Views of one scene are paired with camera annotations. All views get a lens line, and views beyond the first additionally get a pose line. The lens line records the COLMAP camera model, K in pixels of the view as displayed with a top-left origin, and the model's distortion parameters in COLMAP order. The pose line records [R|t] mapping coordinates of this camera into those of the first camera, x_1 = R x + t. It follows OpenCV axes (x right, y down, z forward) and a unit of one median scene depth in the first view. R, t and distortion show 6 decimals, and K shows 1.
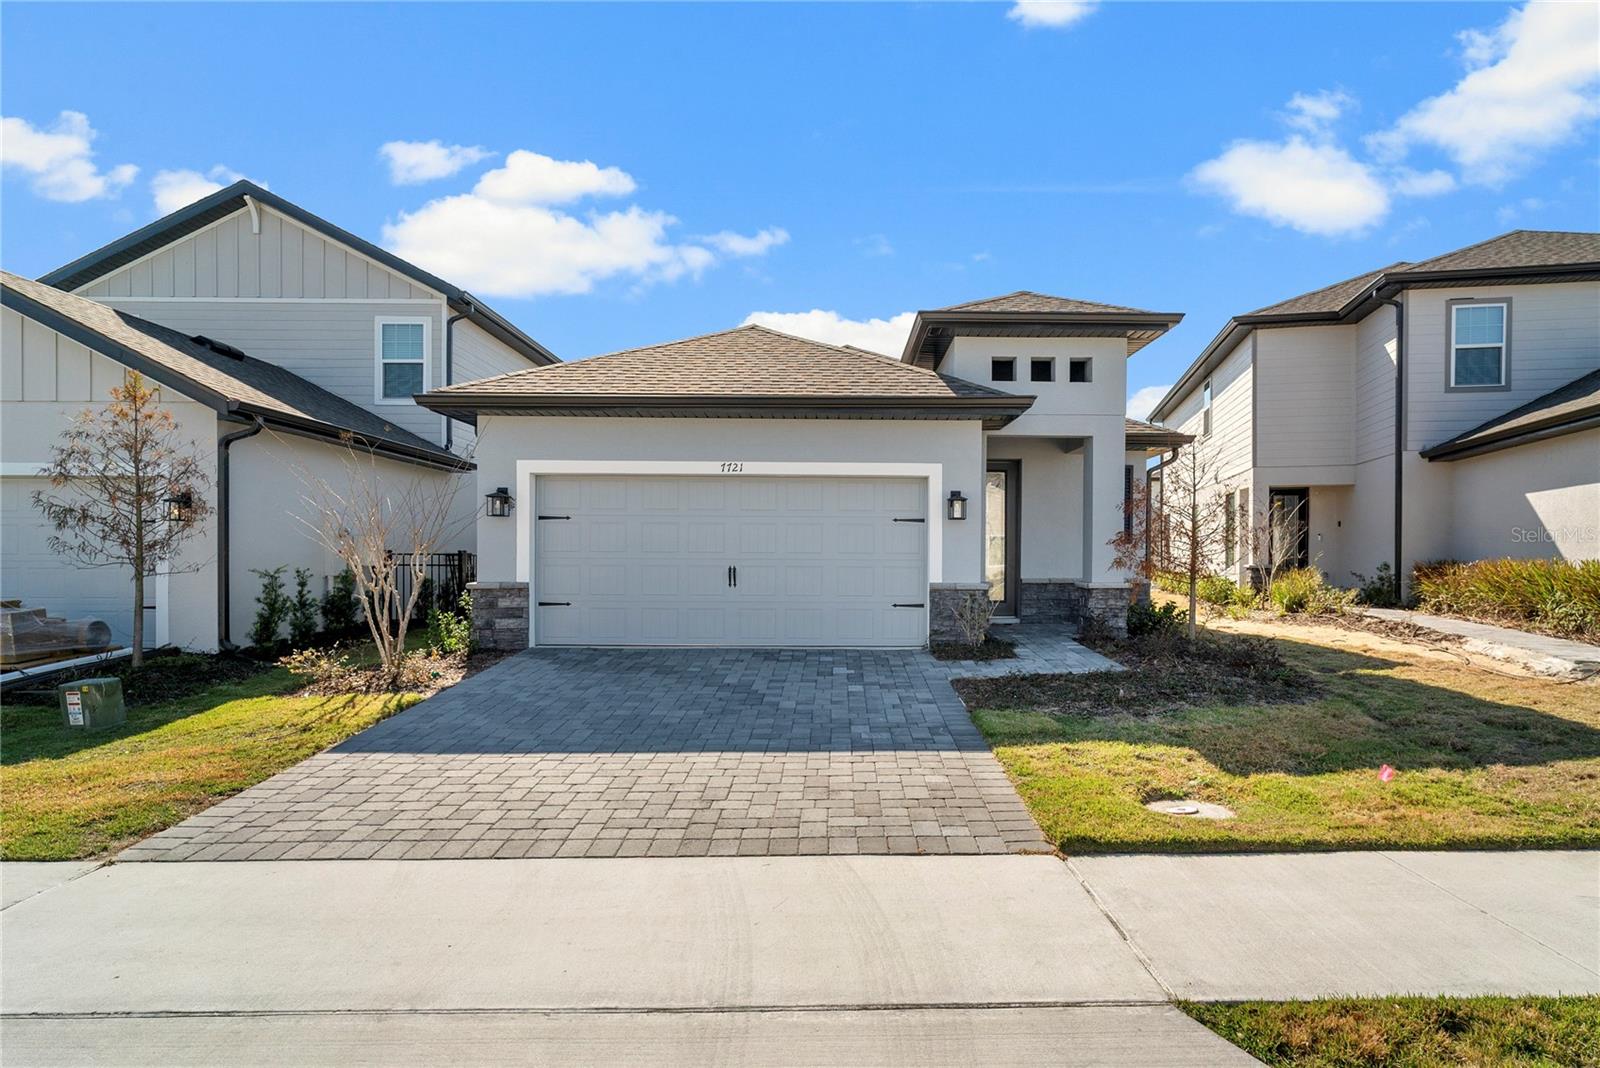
lens RADIAL K [[784.7, 0, 833.0], [0, 784.7, 564.8], [0, 0, 1]] dist [-0.001529, -0.001512]
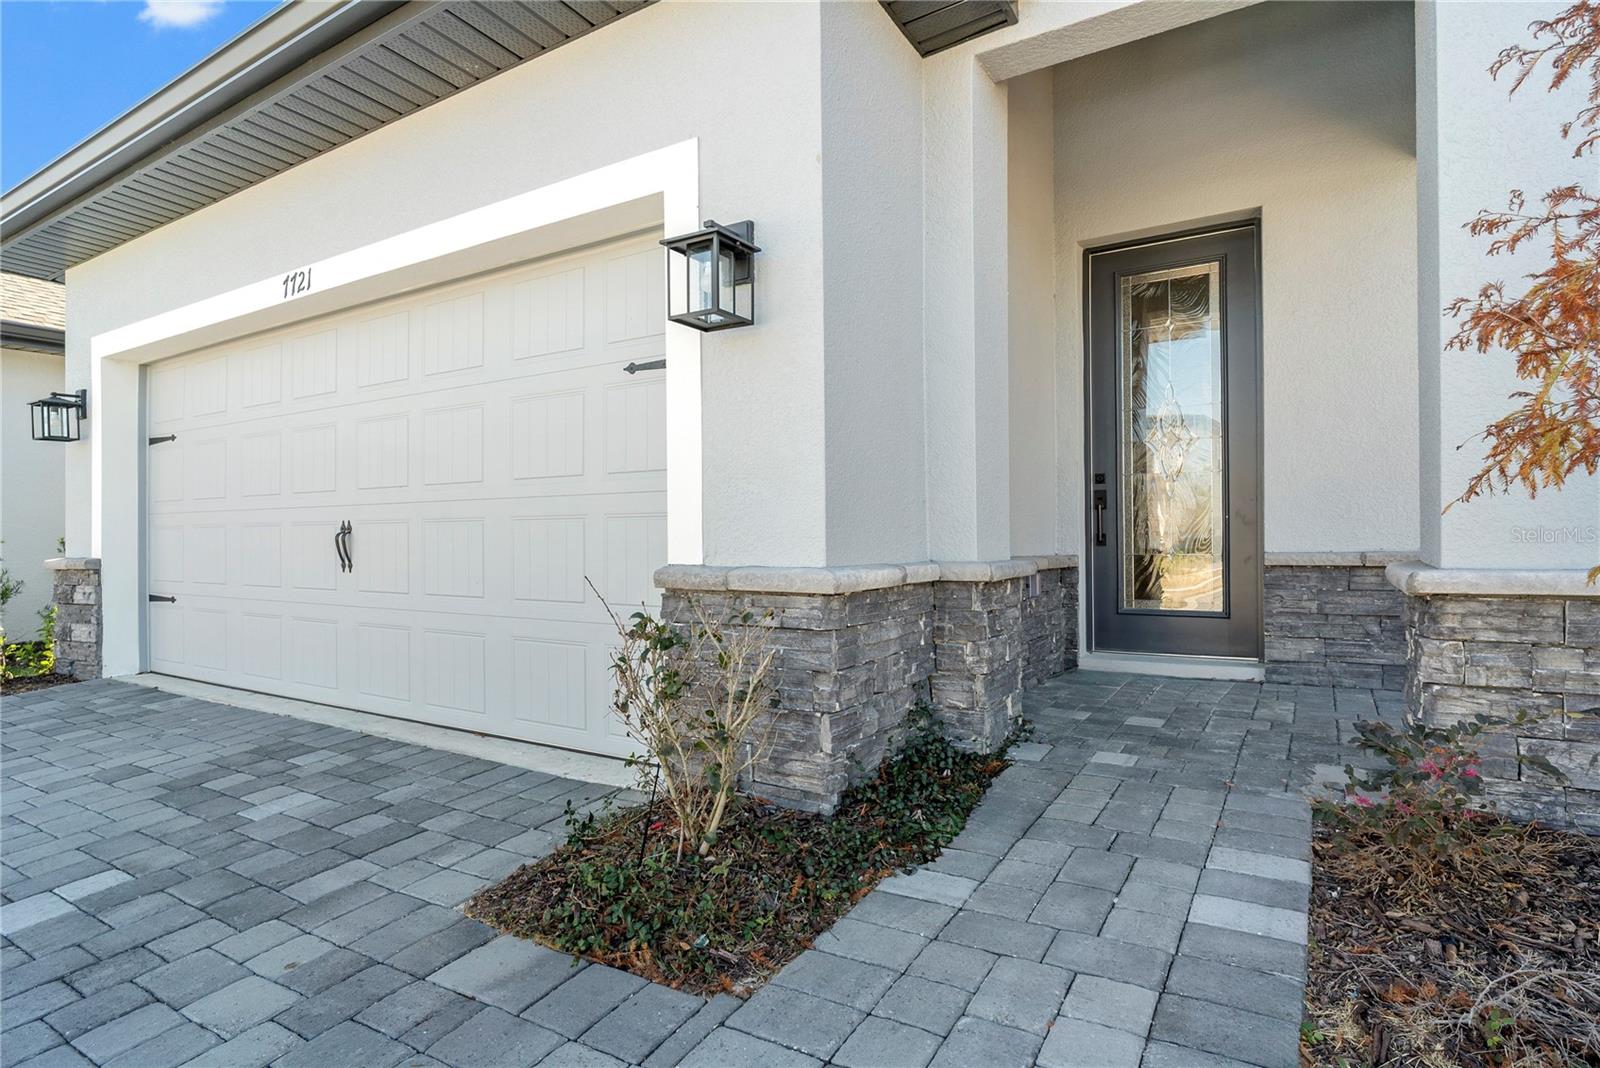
lens RADIAL K [[784.7, 0, 806.8], [0, 784.7, 534.3], [0, 0, 1]] dist [-0.001529, -0.001512]
pose [[0.864071, -0.012856, -0.503205, 0.310104], [0.007987, 0.999898, -0.011832, 0.015628], [0.503306, 0.006204, 0.864086, 0.778577]]
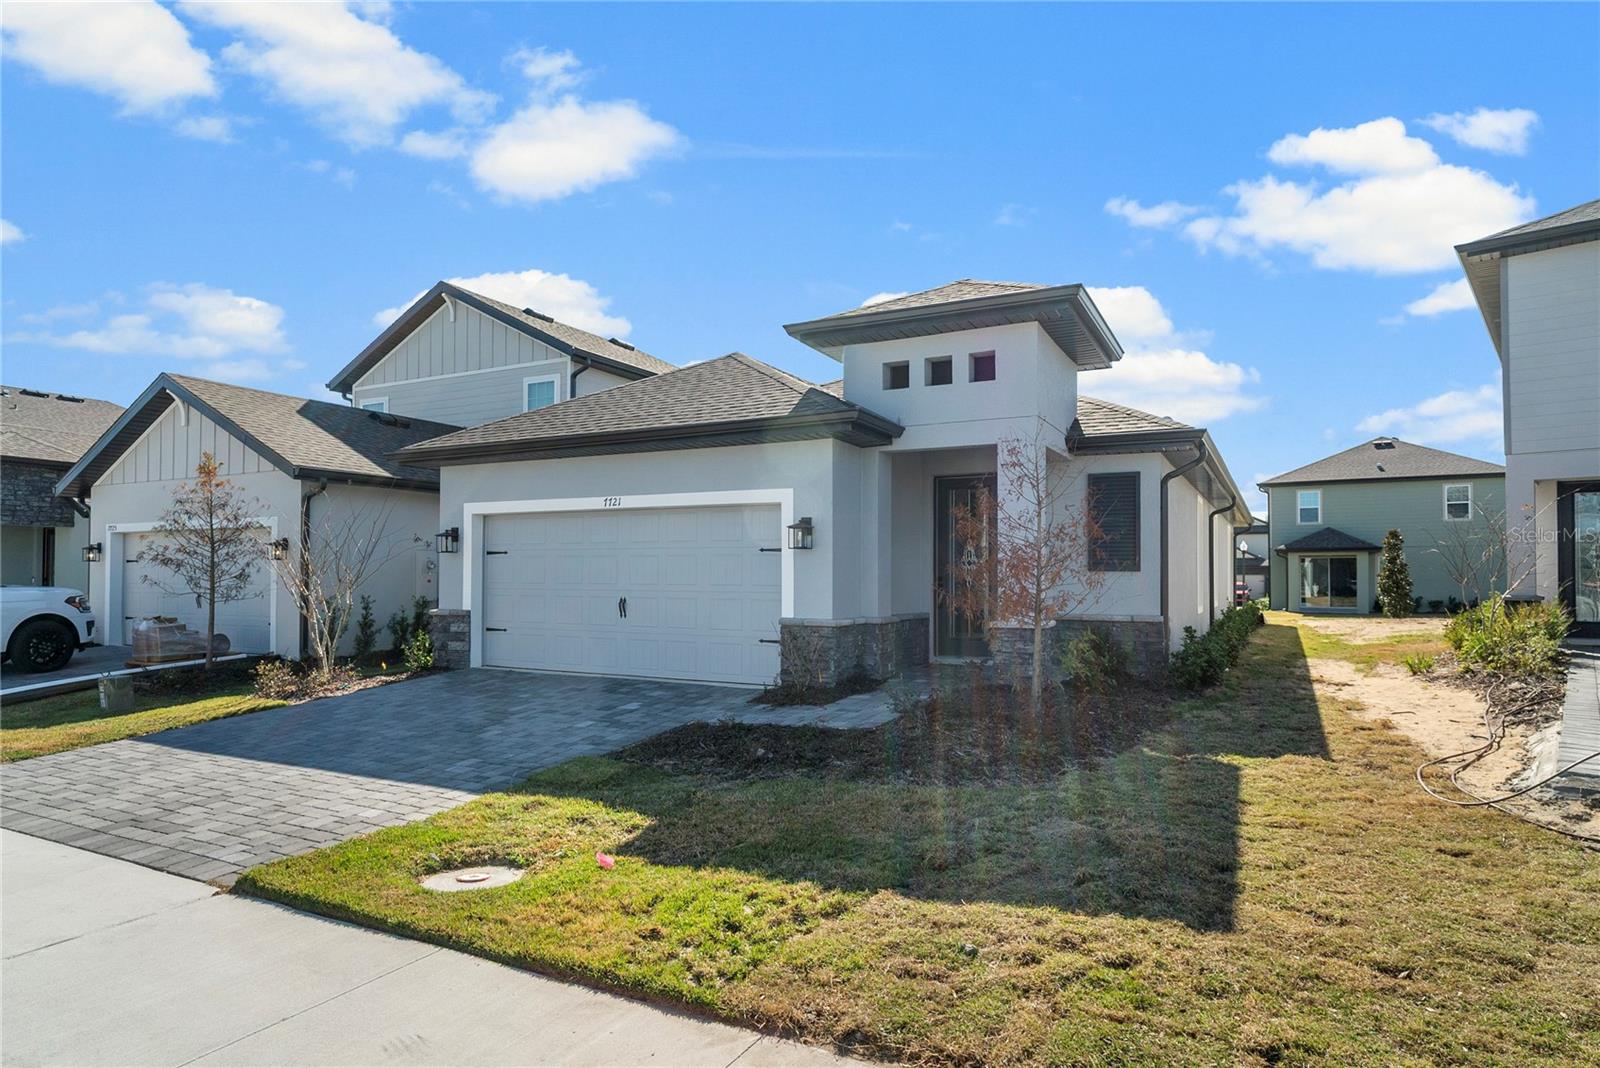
lens RADIAL K [[832.9, 0, 803.2], [0, 832.9, 565.5], [0, 0, 1]] dist [-0.003521, 0.002650]
pose [[0.896006, -0.007393, -0.443980, 0.580230], [-0.003379, 0.999719, -0.023468, -0.015676], [0.444029, 0.022528, 0.895729, 0.133351]]
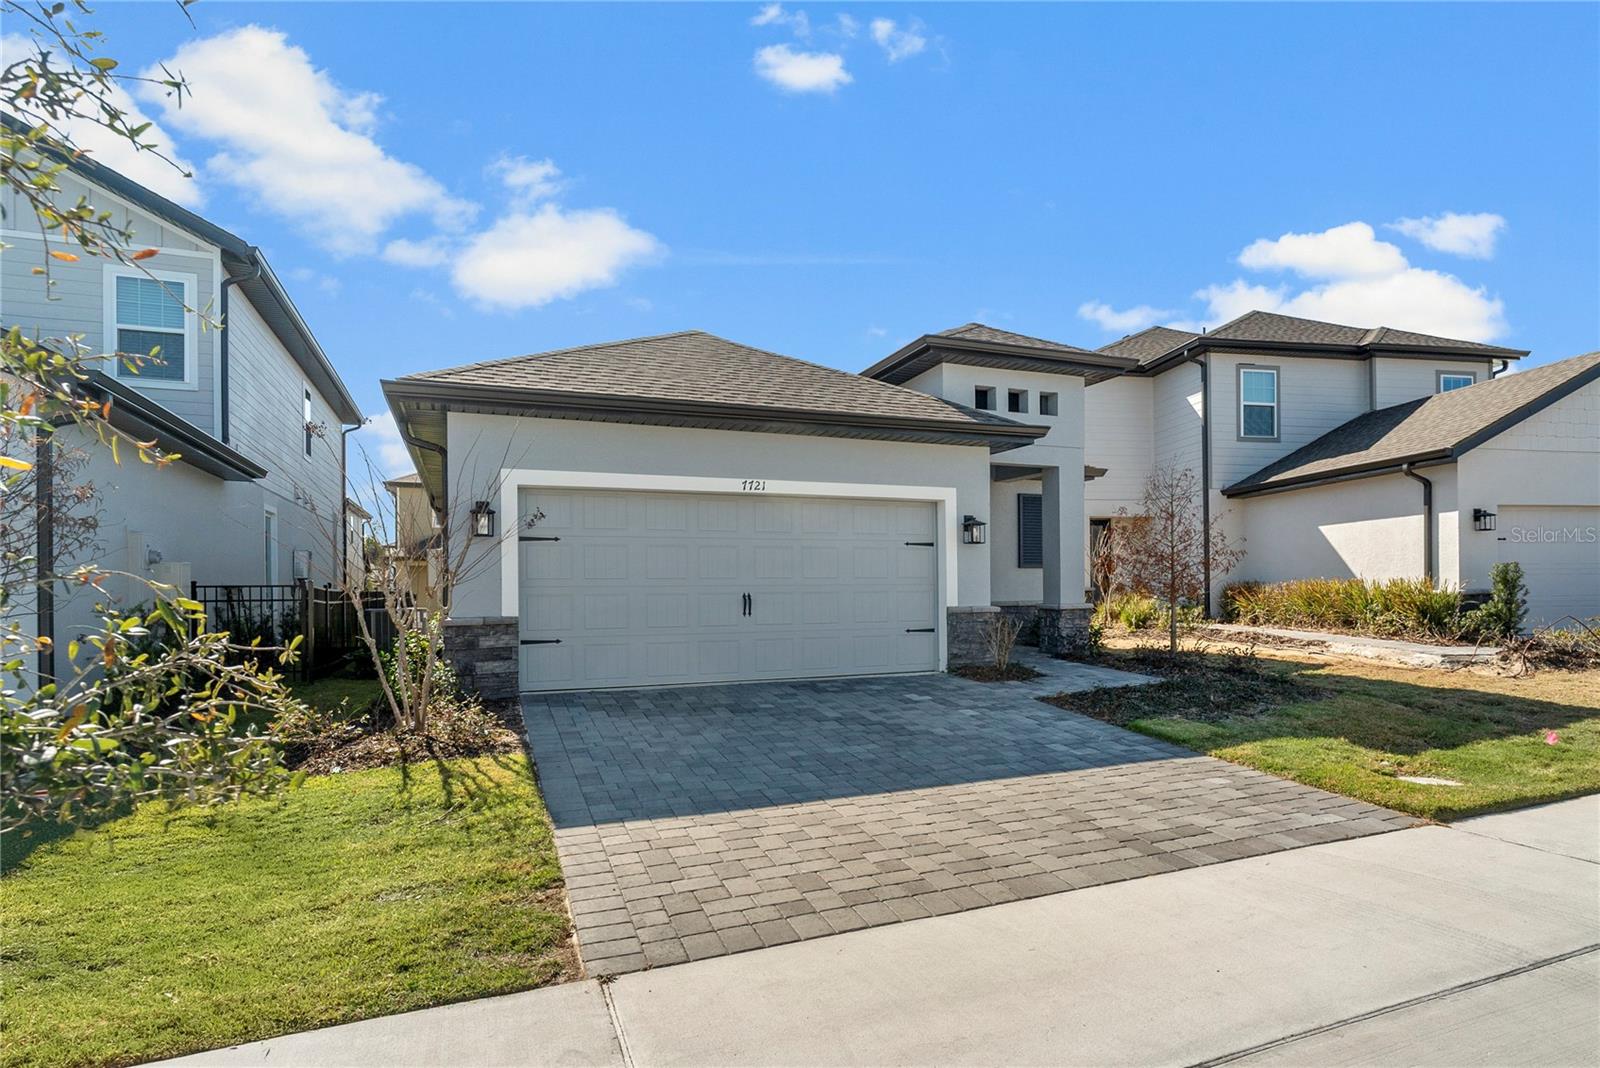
lens RADIAL K [[832.9, 0, 832.3], [0, 832.9, 585.3], [0, 0, 1]] dist [-0.003521, 0.002650]
pose [[0.933417, -0.012063, 0.358591, -0.393673], [0.016532, 0.999819, -0.009399, 0.003148], [-0.358413, 0.014701, 0.933448, 0.060955]]
